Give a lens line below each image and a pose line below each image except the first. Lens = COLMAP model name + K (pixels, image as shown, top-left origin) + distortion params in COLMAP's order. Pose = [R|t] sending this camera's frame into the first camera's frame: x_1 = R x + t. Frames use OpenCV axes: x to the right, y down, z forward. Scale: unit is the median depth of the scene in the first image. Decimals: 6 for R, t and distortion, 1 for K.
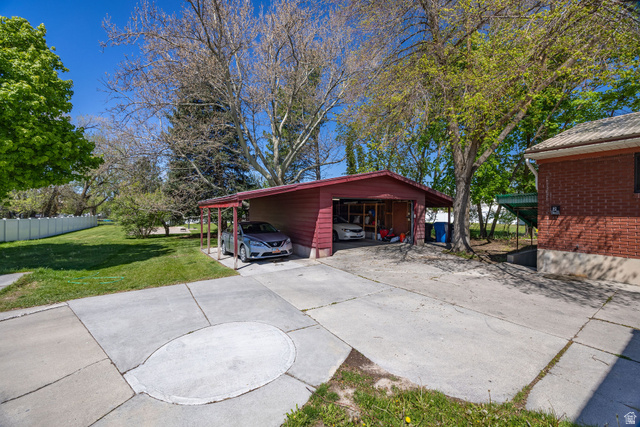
lens RADIAL K [[253.5, 0, 321.7], [0, 253.5, 212.6], [0, 0, 1]] dist [-0.001258, -0.000045]
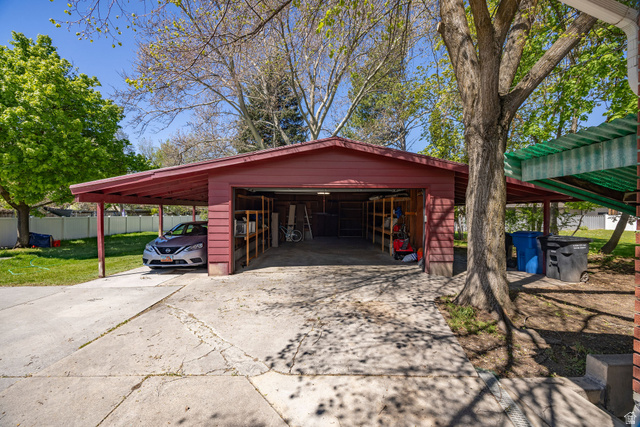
lens RADIAL K [[253.5, 0, 319.1], [0, 253.5, 213.6], [0, 0, 1]] dist [-0.001258, -0.000045]
pose [[0.846368, 0.011080, -0.532484, 0.593544], [-0.009022, 0.999938, 0.006467, 0.001543], [0.532523, -0.000670, 0.846416, 0.551499]]
